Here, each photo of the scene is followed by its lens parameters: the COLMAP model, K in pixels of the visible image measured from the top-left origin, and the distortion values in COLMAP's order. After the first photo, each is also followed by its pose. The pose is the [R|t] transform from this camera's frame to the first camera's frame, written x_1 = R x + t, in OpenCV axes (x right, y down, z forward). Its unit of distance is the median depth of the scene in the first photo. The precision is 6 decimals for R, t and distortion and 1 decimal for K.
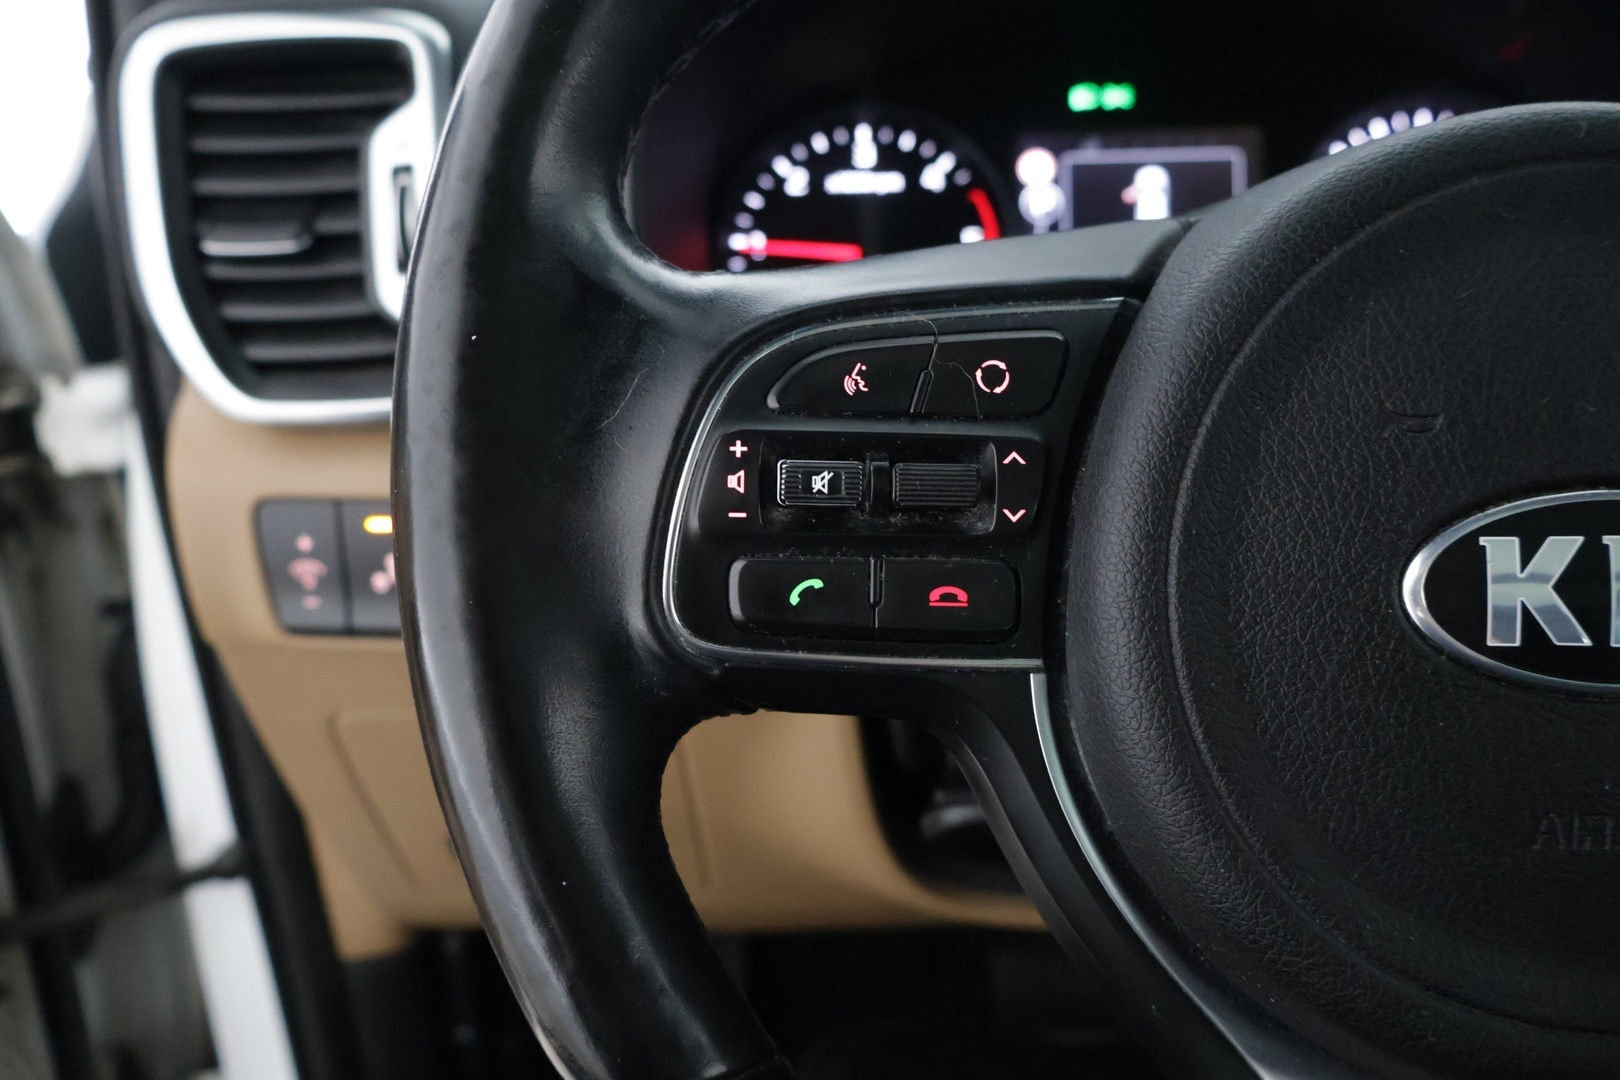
lens RADIAL K [[1317.4, 0, 811.5], [0, 1317.4, 534.4], [0, 0, 1]] dist [0.005343, -0.011865]
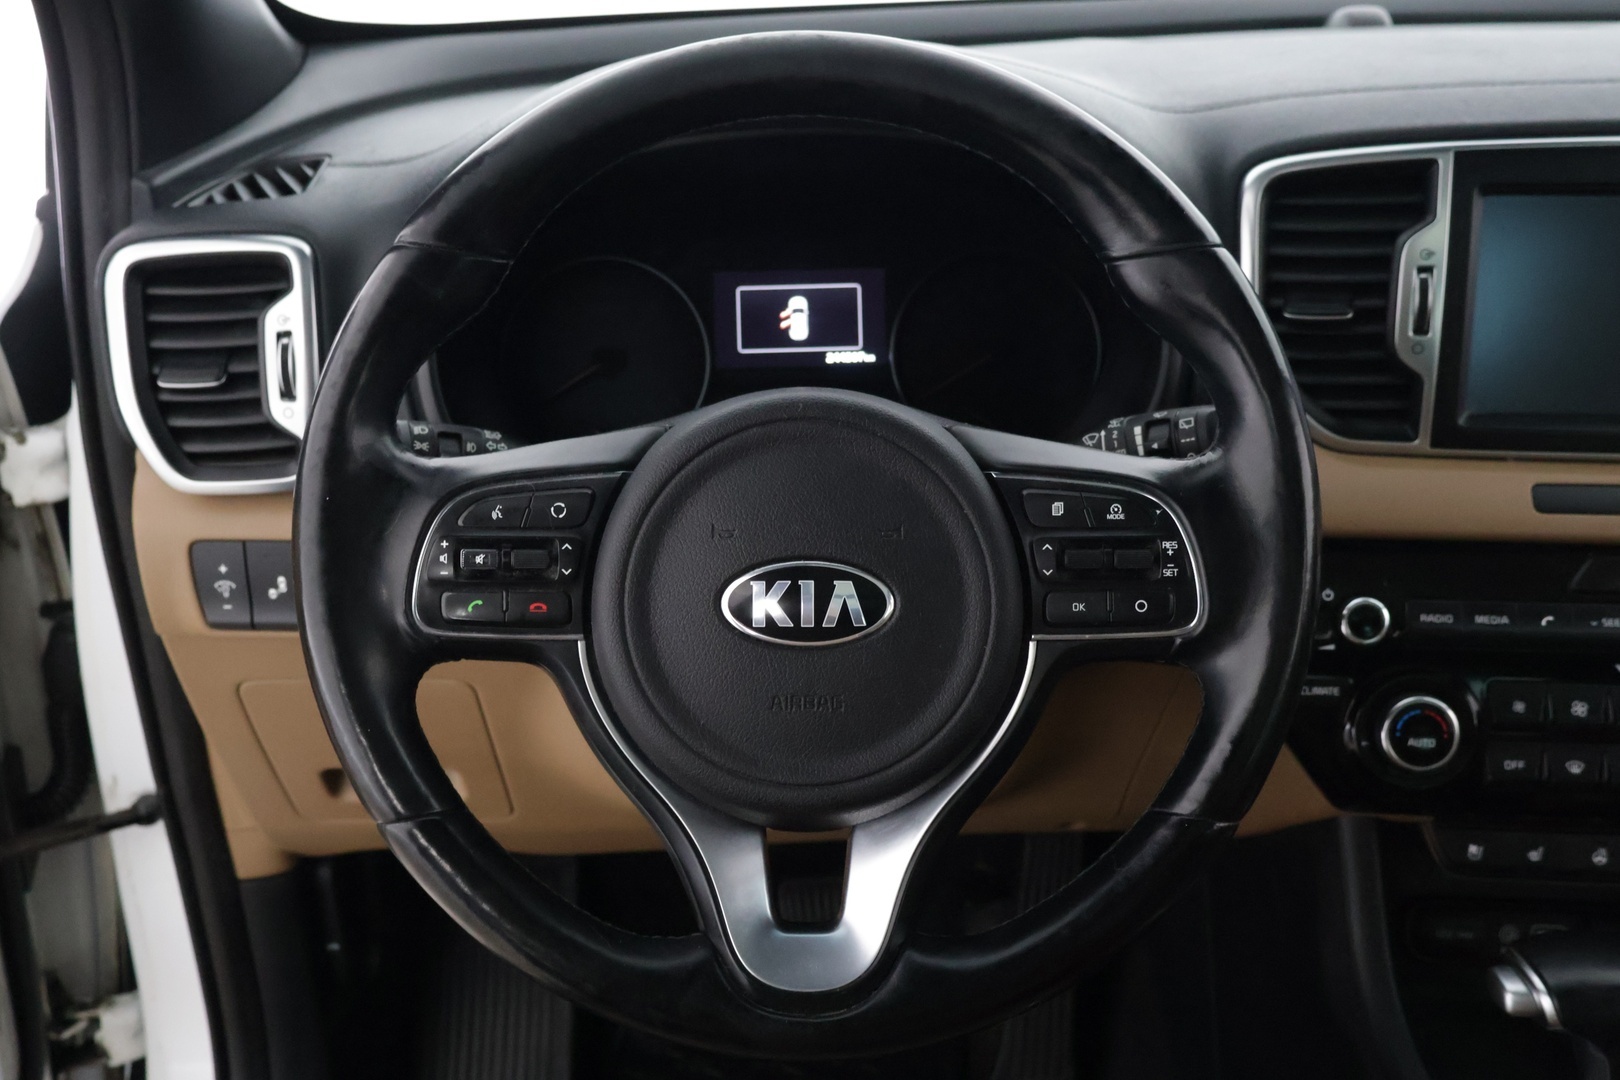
lens RADIAL K [[1653.8, 0, 811.8], [0, 1653.8, 544.6], [0, 0, 1]] dist [0.003535, 0.000000]
pose [[0.999700, -0.008078, 0.023141, 0.478958], [0.007475, 0.999633, 0.026030, -0.124304], [-0.023343, -0.025849, 0.999393, -1.754344]]
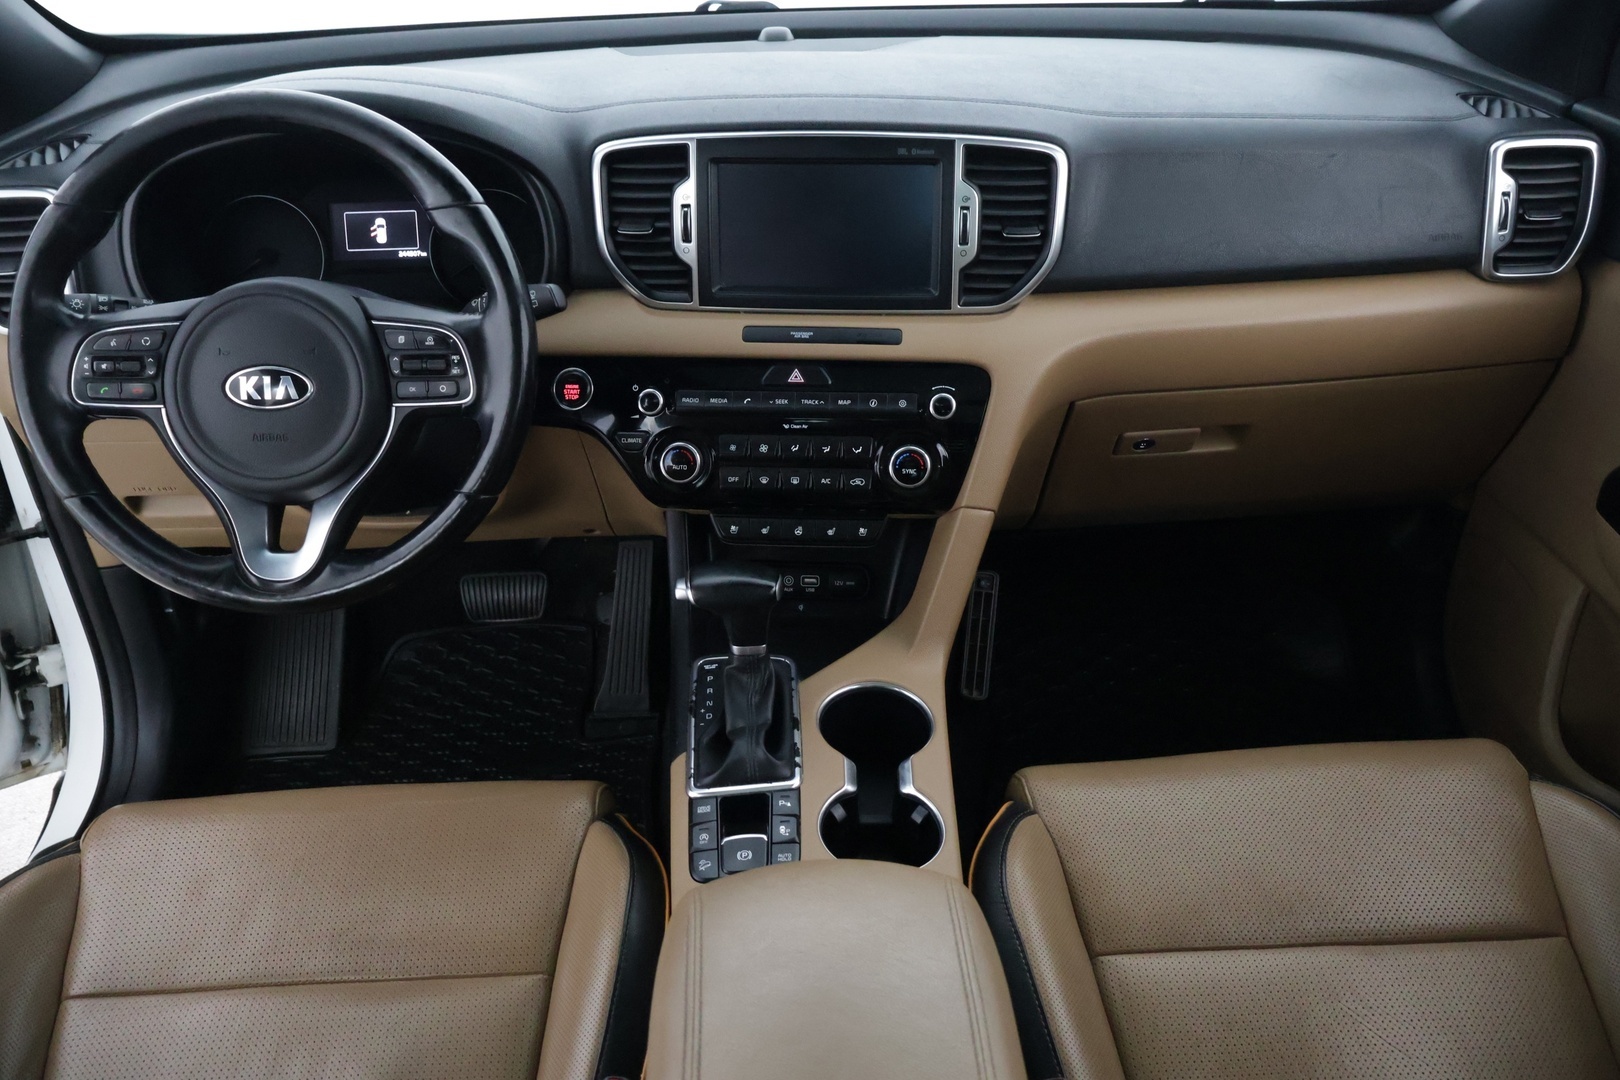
lens RADIAL K [[1317.4, 0, 800.1], [0, 1317.4, 532.8], [0, 0, 1]] dist [0.005343, -0.011865]
pose [[0.998886, -0.018756, 0.043294, 2.027607], [0.012488, 0.989965, 0.140759, -0.074511], [-0.045500, -0.140062, 0.989097, -3.410467]]
